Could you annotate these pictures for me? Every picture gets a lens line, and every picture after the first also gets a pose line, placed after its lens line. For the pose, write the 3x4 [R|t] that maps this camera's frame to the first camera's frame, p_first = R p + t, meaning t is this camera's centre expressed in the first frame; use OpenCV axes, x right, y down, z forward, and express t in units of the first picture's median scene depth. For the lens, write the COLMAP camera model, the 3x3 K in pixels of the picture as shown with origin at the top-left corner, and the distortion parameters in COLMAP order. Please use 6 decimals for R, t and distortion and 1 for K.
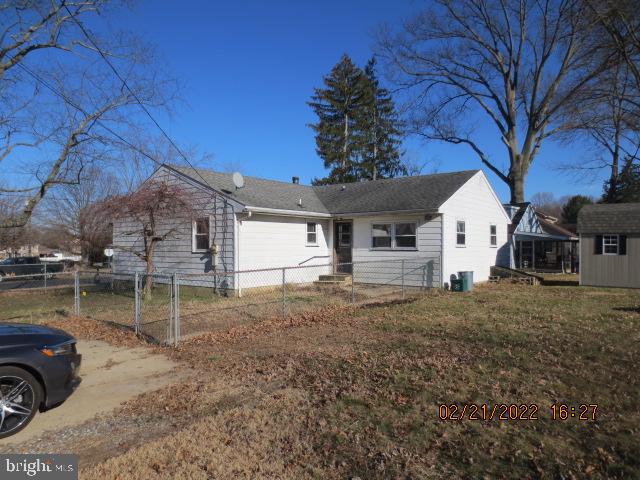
lens RADIAL K [[463.4, 0, 320.3], [0, 463.4, 242.1], [0, 0, 1]] dist [-0.007177, 0.009656]
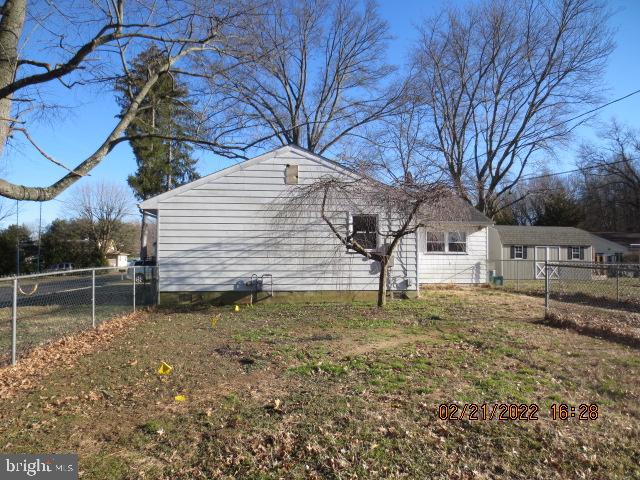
lens RADIAL K [[463.4, 0, 320.0], [0, 463.4, 240.9], [0, 0, 1]] dist [-0.007177, 0.009656]
pose [[0.702480, 0.034199, 0.710881, -0.912045], [-0.009136, 0.999196, -0.039041, 0.033415], [-0.711645, 0.020931, 0.702227, 0.401066]]
